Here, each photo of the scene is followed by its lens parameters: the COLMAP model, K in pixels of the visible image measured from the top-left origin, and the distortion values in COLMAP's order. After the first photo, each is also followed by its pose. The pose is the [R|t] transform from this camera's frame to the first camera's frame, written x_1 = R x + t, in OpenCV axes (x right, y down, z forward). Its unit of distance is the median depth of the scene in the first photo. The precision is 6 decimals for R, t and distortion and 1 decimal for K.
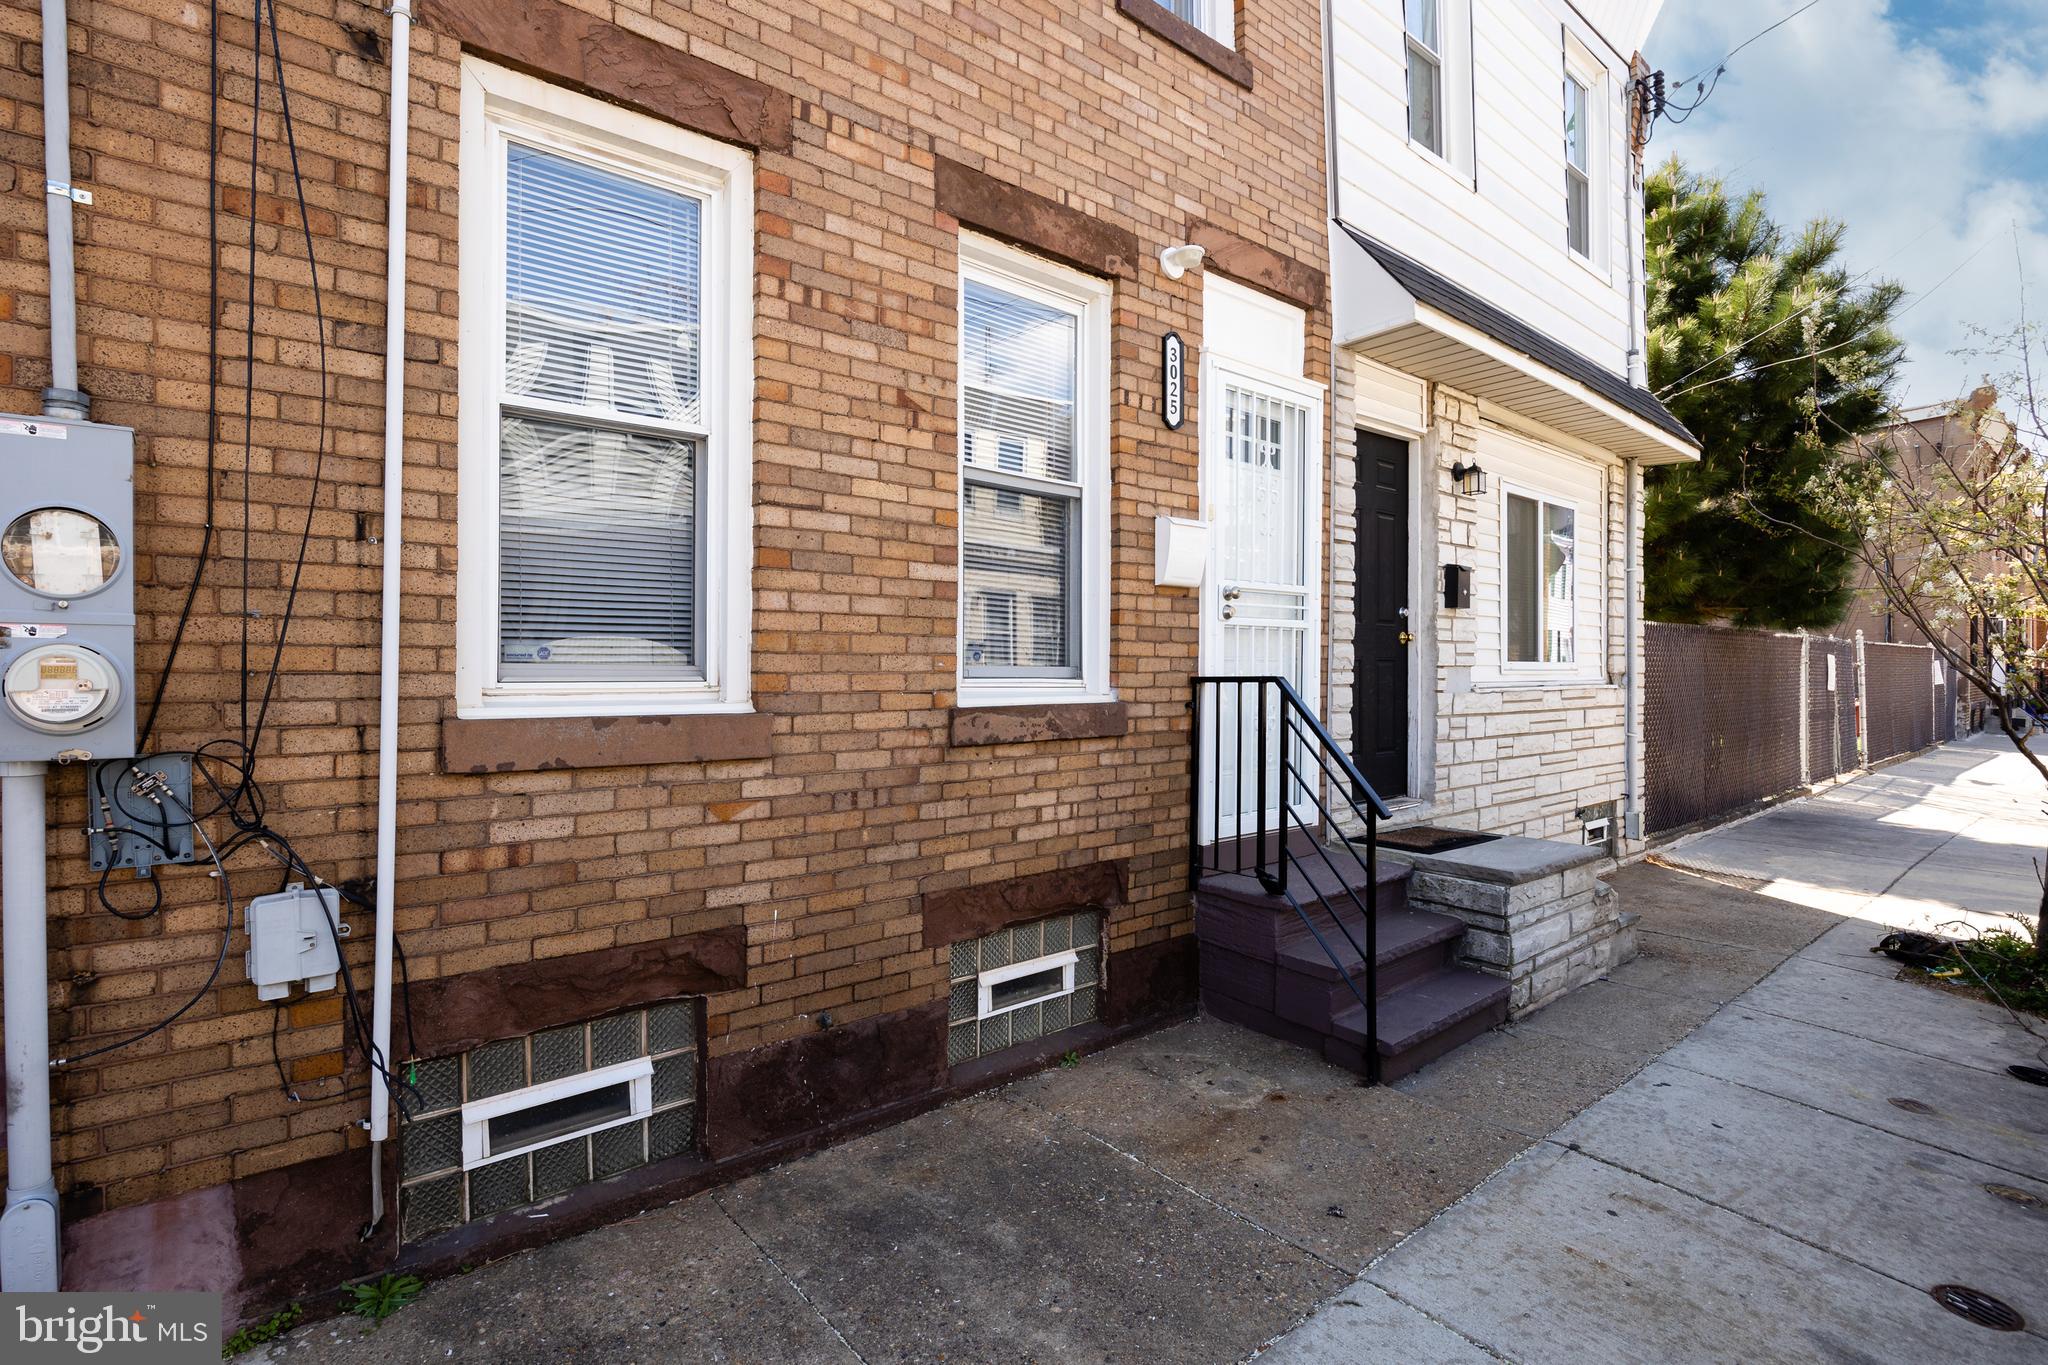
lens RADIAL K [[981.1, 0, 1029.1], [0, 981.1, 674.9], [0, 0, 1]] dist [-0.019343, -0.000120]
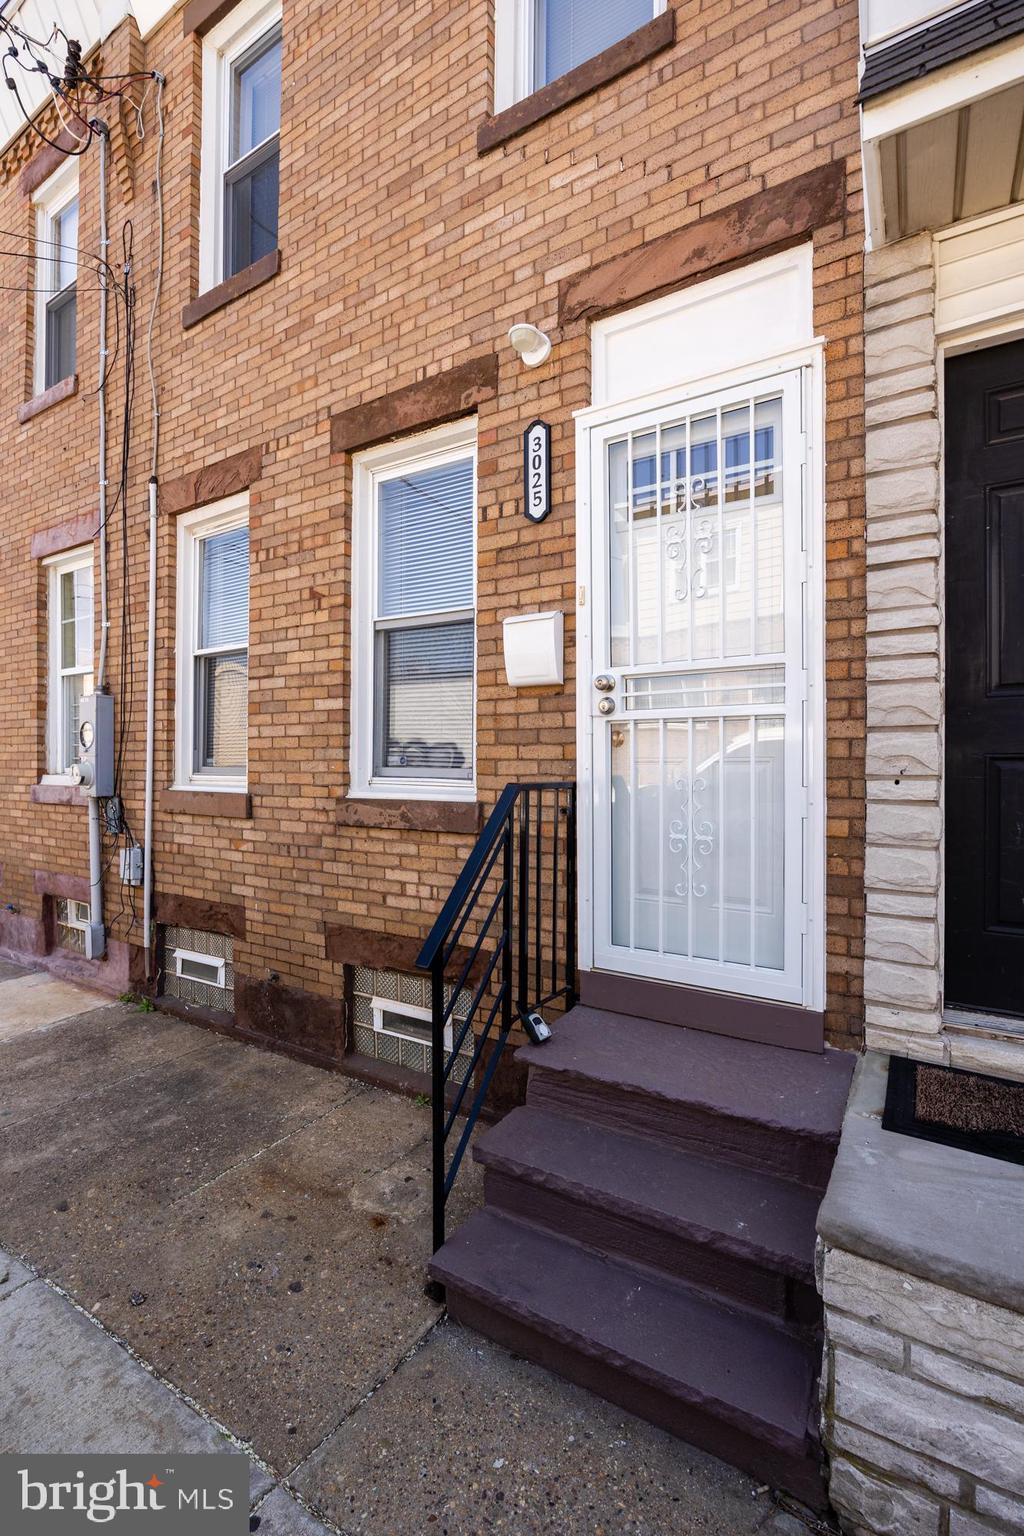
lens RADIAL K [[682.2, 0, 512.0], [0, 682.2, 768.0], [0, 0, 1]] dist [-0.017001, 0.000754]
pose [[0.299665, 0.006636, -0.954022, 0.952294], [-0.005214, 0.999972, 0.005318, -0.016417], [0.954030, 0.003380, 0.299691, 0.953486]]
